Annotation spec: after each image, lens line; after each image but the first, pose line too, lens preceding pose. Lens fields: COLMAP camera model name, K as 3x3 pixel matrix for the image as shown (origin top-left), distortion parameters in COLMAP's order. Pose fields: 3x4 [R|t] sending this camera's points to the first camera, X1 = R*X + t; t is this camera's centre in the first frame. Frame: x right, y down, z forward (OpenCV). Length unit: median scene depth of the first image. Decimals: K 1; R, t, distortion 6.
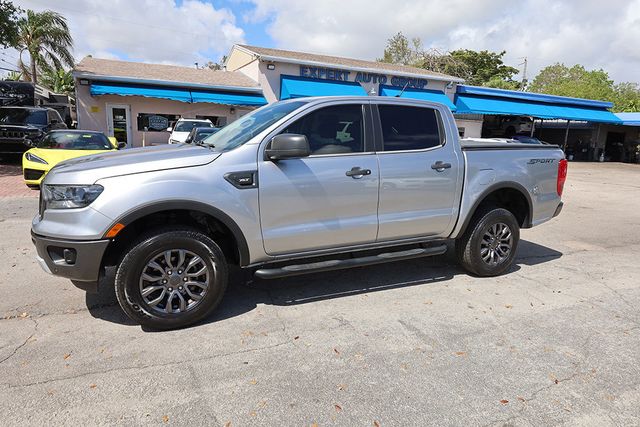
lens RADIAL K [[411.0, 0, 321.2], [0, 411.0, 210.2], [0, 0, 1]] dist [0.000330, -0.000856]
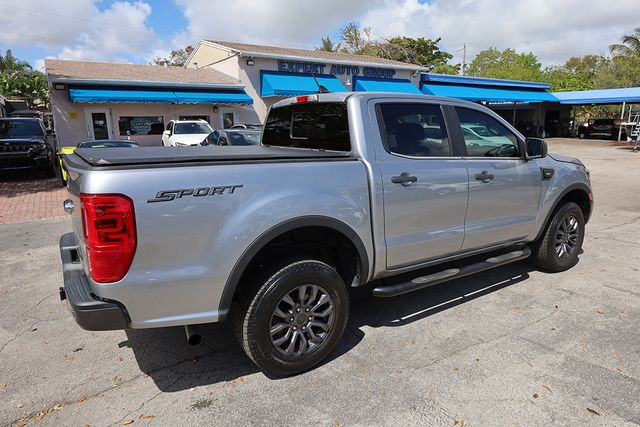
lens RADIAL K [[411.0, 0, 321.2], [0, 411.0, 210.2], [0, 0, 1]] dist [0.000330, -0.000856]
pose [[0.986734, -0.084051, 0.138895, -0.133457], [0.080758, 0.996306, 0.029186, -0.009818], [-0.140835, -0.017582, 0.989877, -0.014818]]
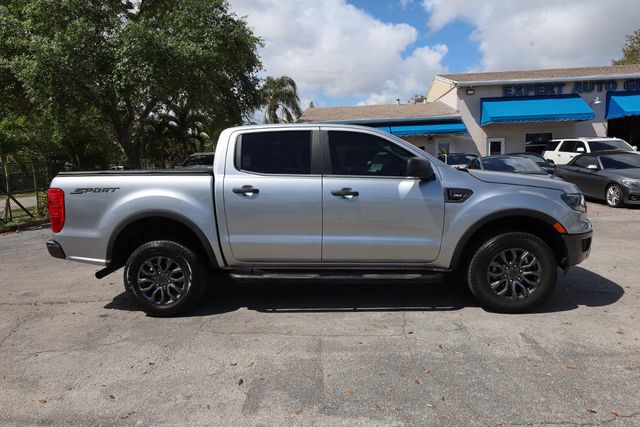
lens RADIAL K [[415.0, 0, 320.0], [0, 415.0, 213.5], [0, 0, 1]] dist [0.000129, -0.000425]
pose [[0.875327, -0.014668, -0.483309, 0.042646], [-0.016708, 0.998025, -0.060549, 0.007632], [0.483243, 0.061076, 0.873353, -0.024075]]
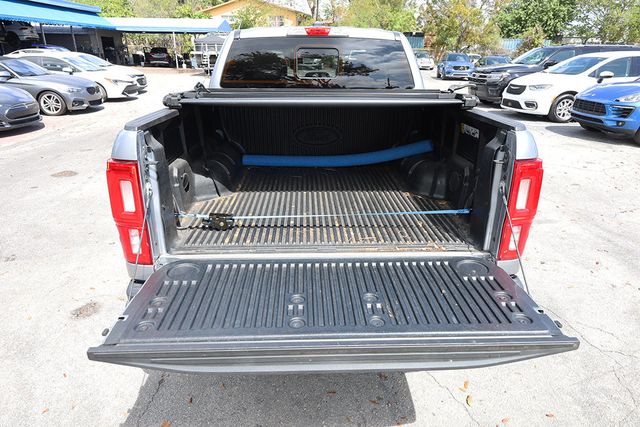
lens RADIAL K [[411.3, 0, 322.2], [0, 411.3, 213.5], [0, 0, 1]] dist [-0.000067, -0.000997]
pose [[0.383374, -0.378293, 0.842567, -0.262354], [0.178347, 0.925422, 0.334344, -0.040012], [-0.906210, 0.022090, 0.422251, 0.093556]]
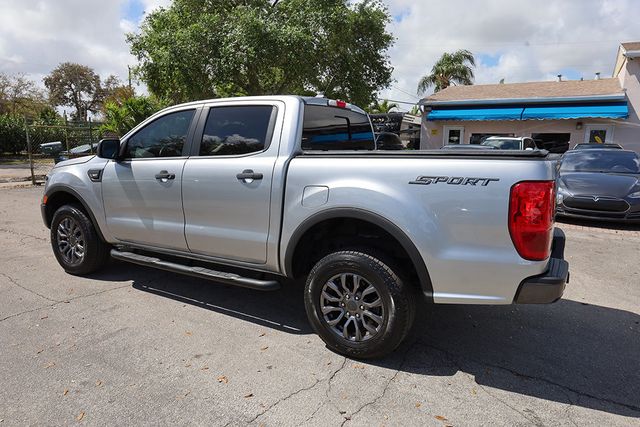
lens RADIAL K [[410.8, 0, 323.0], [0, 410.8, 207.0], [0, 0, 1]] dist [0.003345, -0.000218]
pose [[0.565498, 0.101290, -0.818506, 0.203042], [-0.151722, 0.988269, 0.017475, -0.016603], [0.810674, 0.114303, 0.574232, 0.131767]]
